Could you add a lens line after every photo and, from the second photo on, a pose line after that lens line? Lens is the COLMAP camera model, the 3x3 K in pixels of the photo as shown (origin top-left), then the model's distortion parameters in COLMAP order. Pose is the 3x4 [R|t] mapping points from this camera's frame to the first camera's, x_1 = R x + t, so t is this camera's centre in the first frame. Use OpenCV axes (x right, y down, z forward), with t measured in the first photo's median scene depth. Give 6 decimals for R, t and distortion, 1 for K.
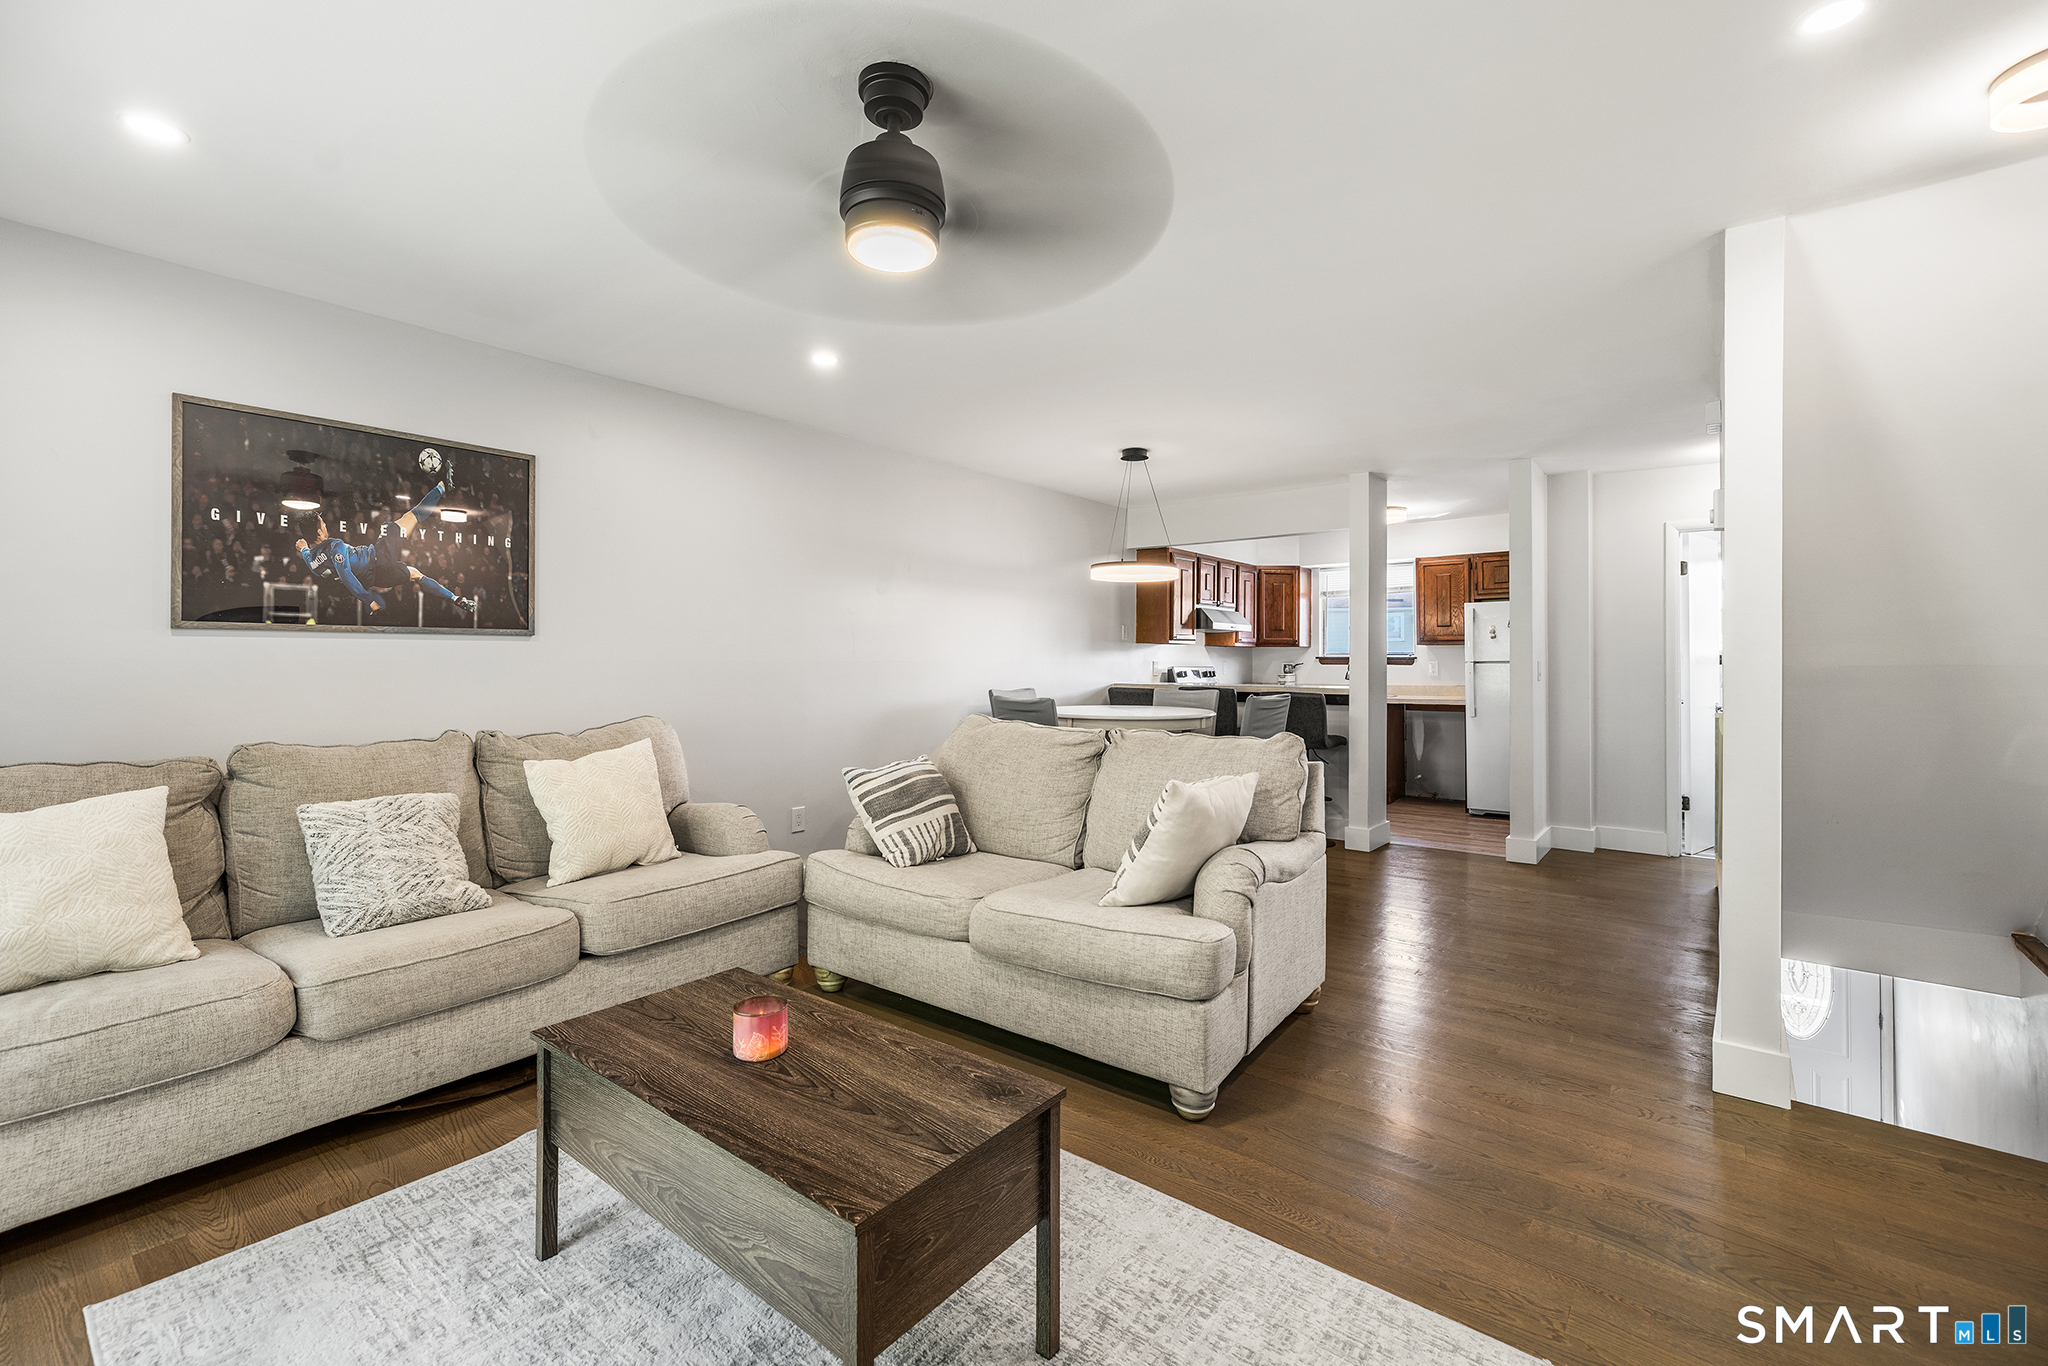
lens RADIAL K [[872.2, 0, 1029.1], [0, 872.2, 655.3], [0, 0, 1]] dist [-0.001249, 0.000342]
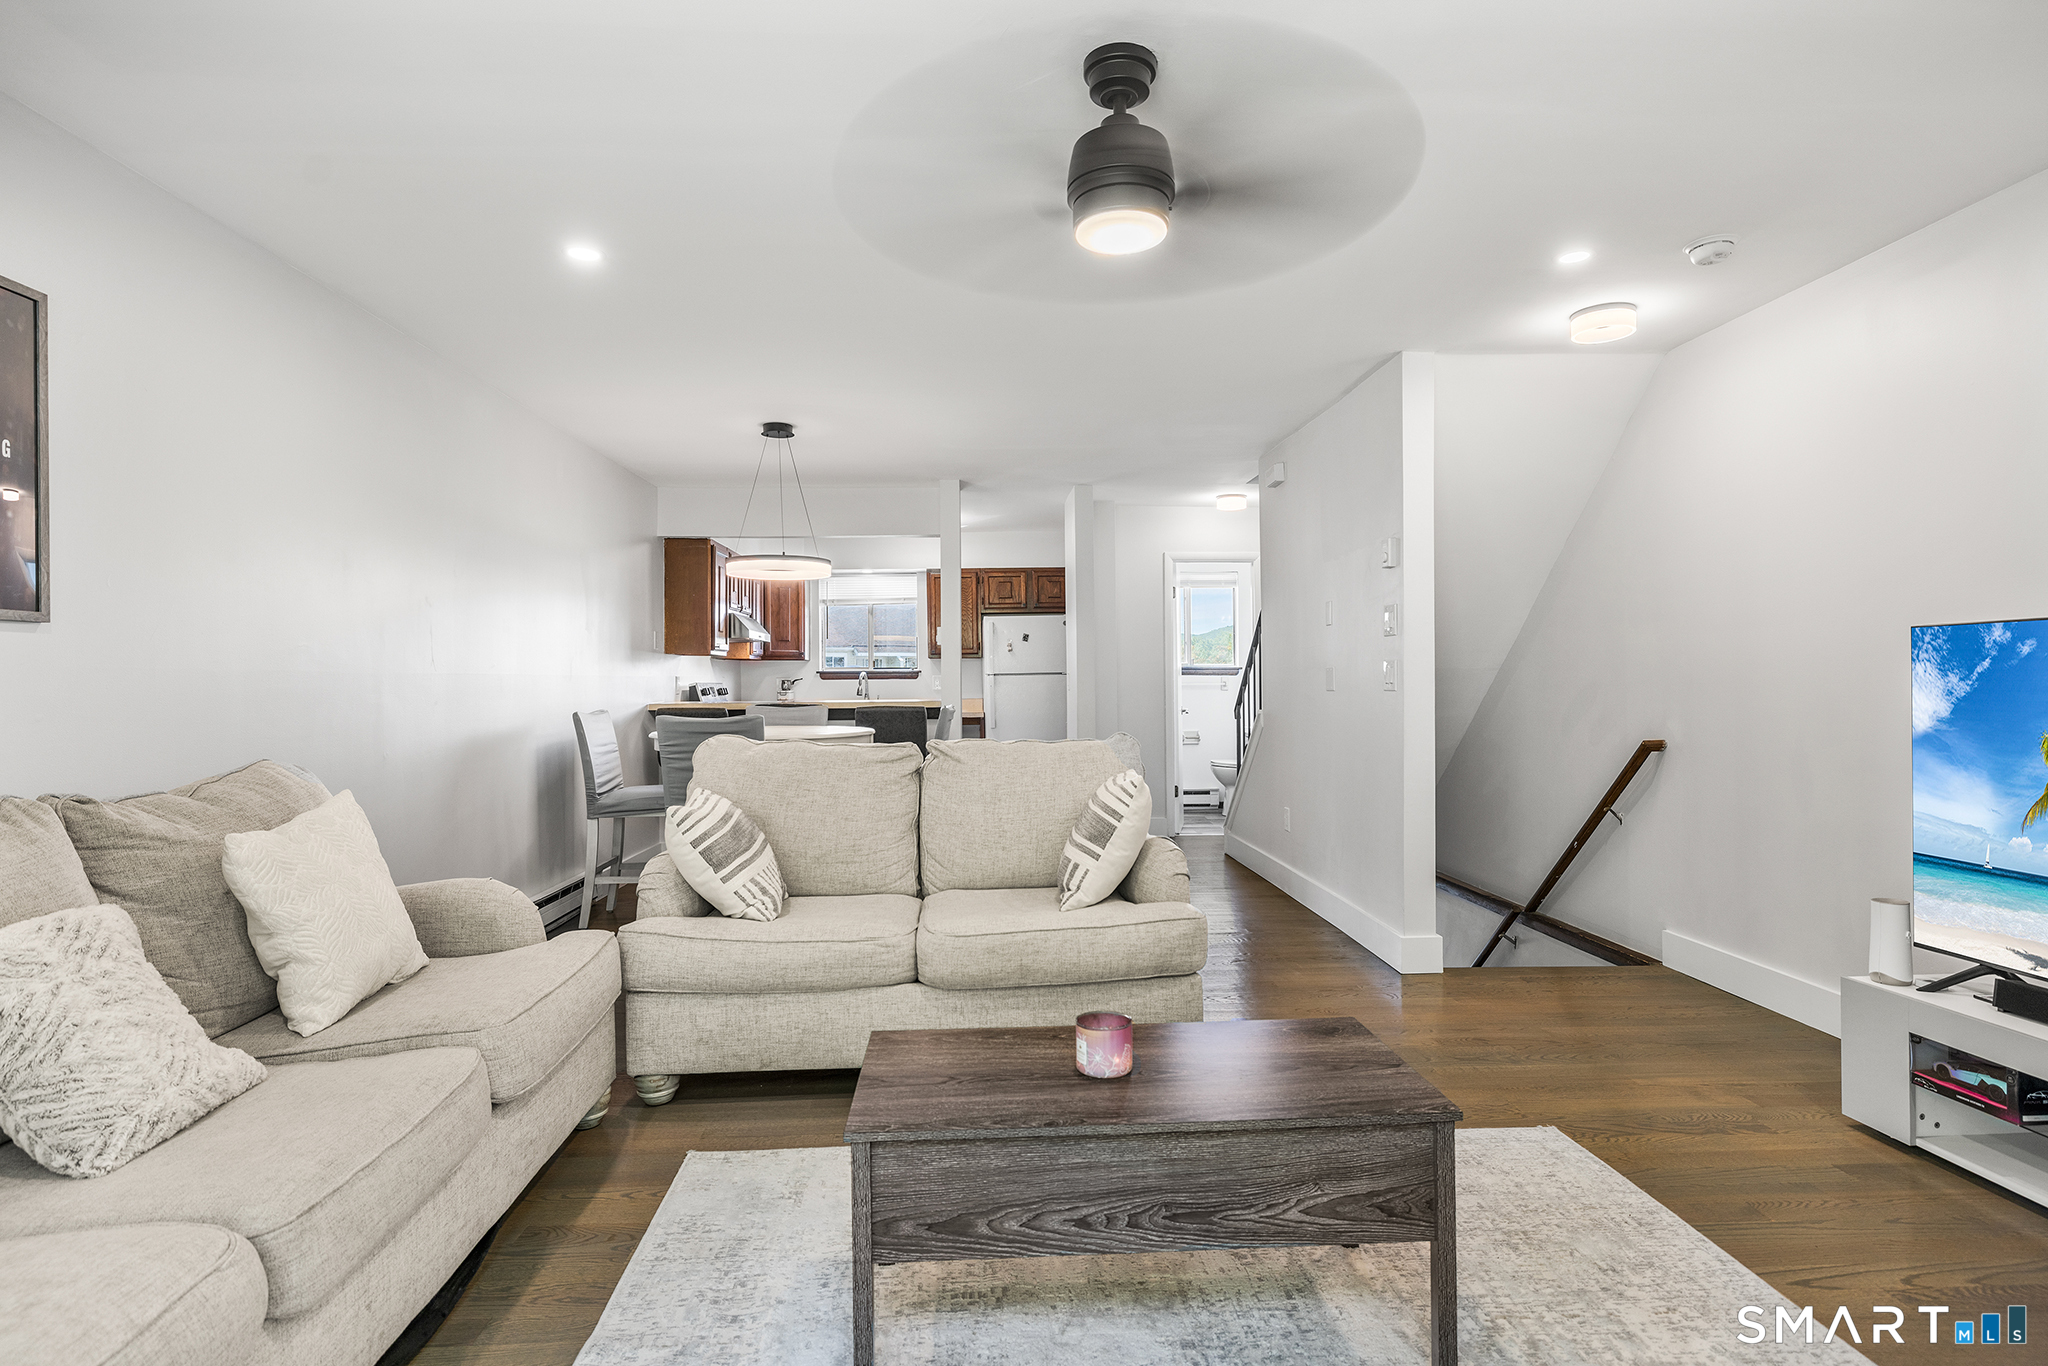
lens RADIAL K [[1049.3, 0, 1019.8], [0, 1049.3, 676.7], [0, 0, 1]] dist [-0.004632, -0.000288]
pose [[0.755555, -0.008048, 0.655036, -0.575836], [0.008045, 0.999963, 0.003006, 0.014766], [-0.655036, 0.002999, 0.755592, 0.107335]]
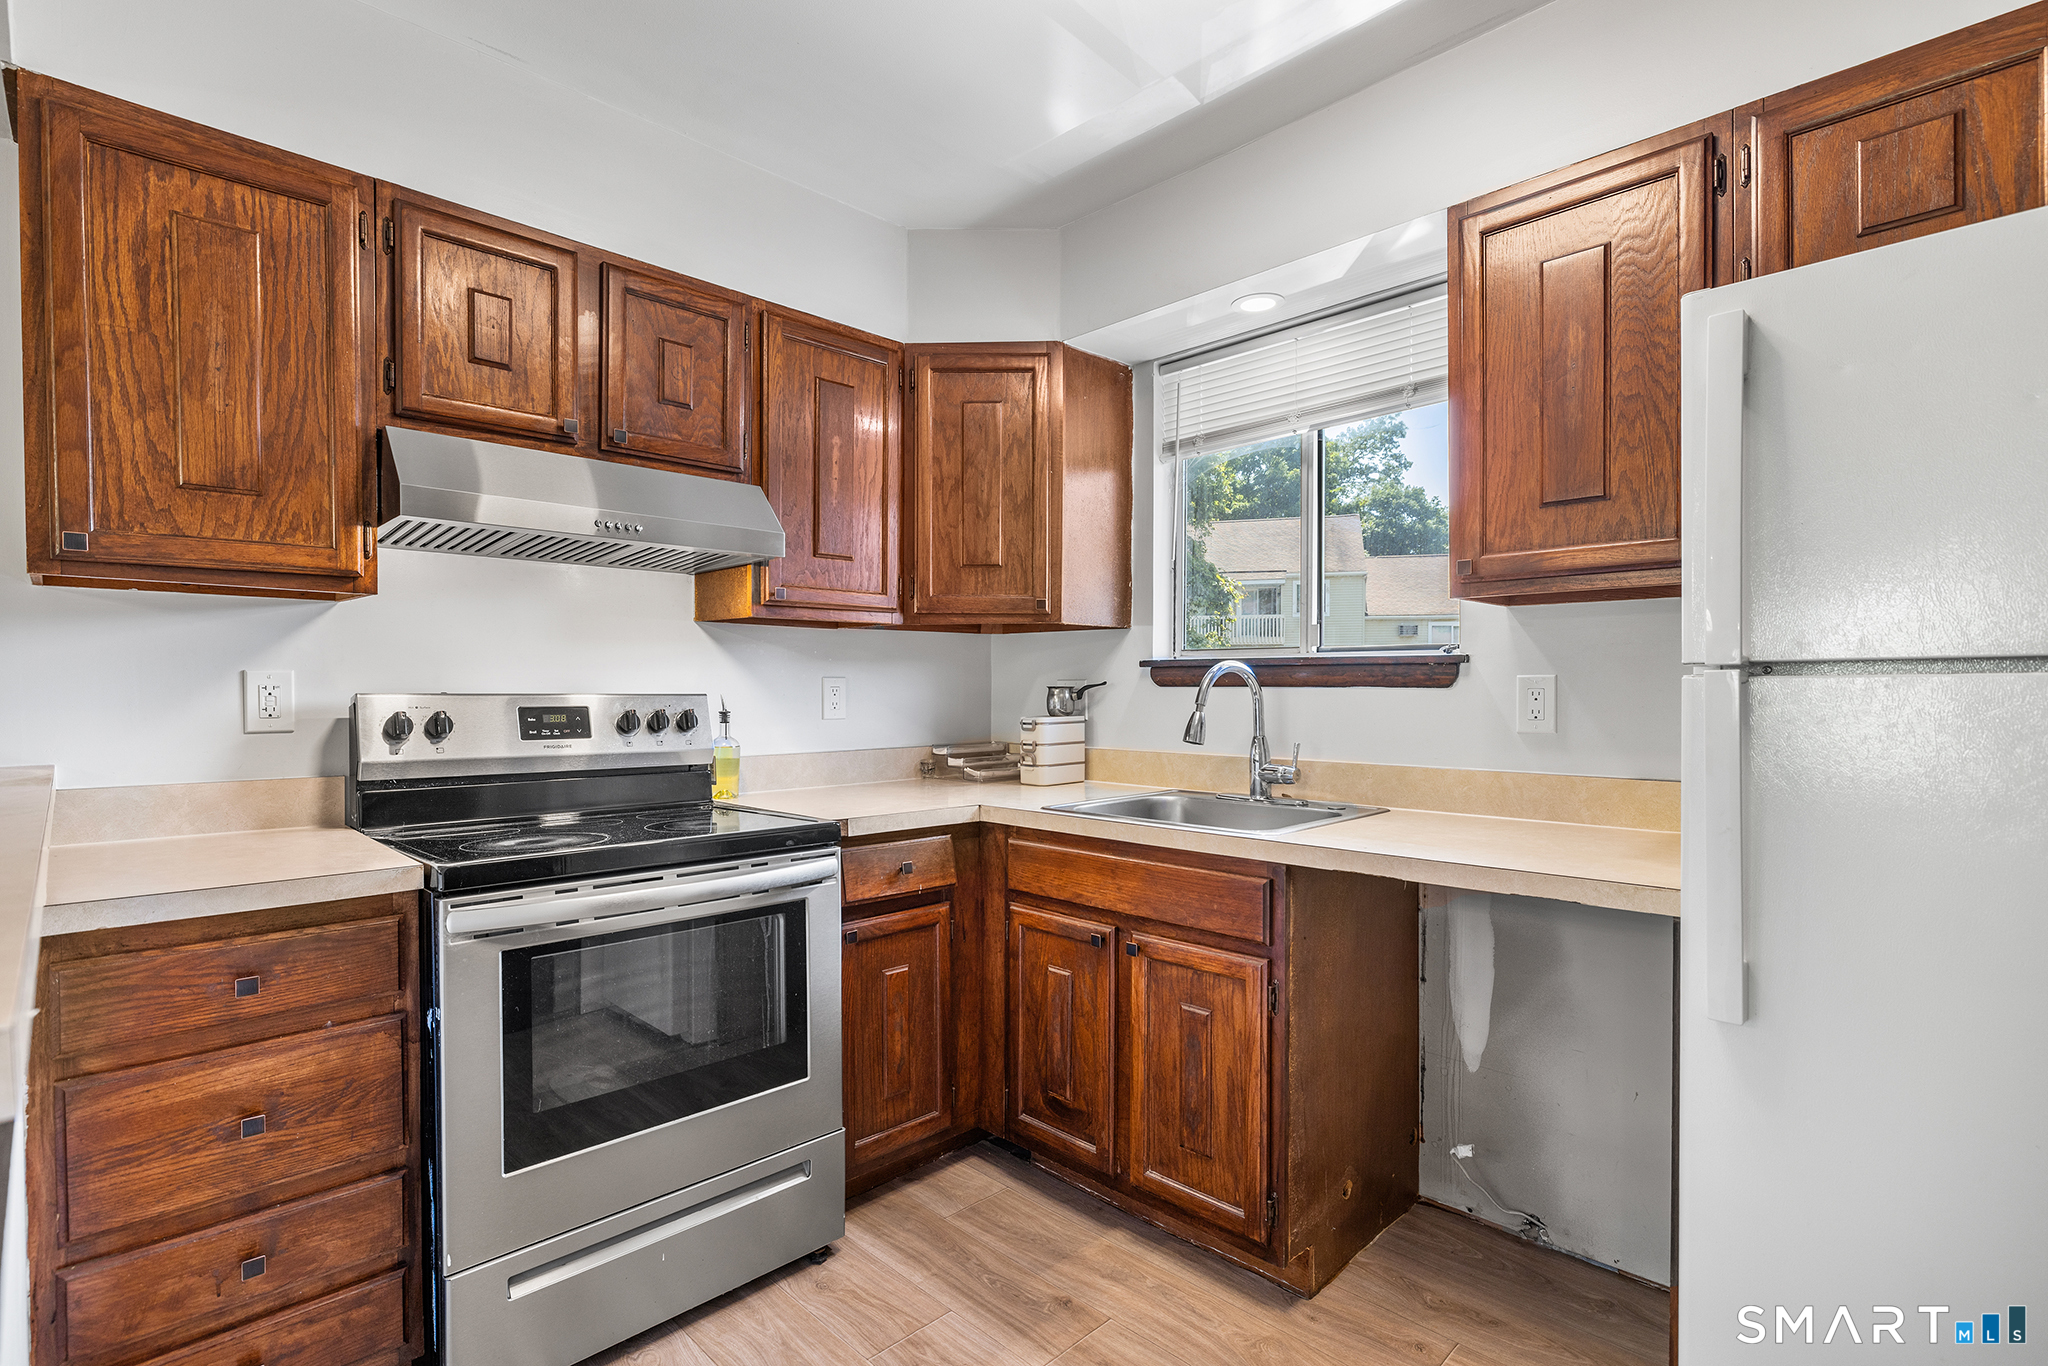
lens RADIAL K [[993.3, 0, 1029.2], [0, 993.3, 690.1], [0, 0, 1]] dist [-0.008901, 0.001028]
pose [[0.993800, -0.000770, -0.111177, 0.846958], [0.001929, 0.999945, 0.010320, 0.020353], [0.111163, -0.010470, 0.993747, 1.701769]]
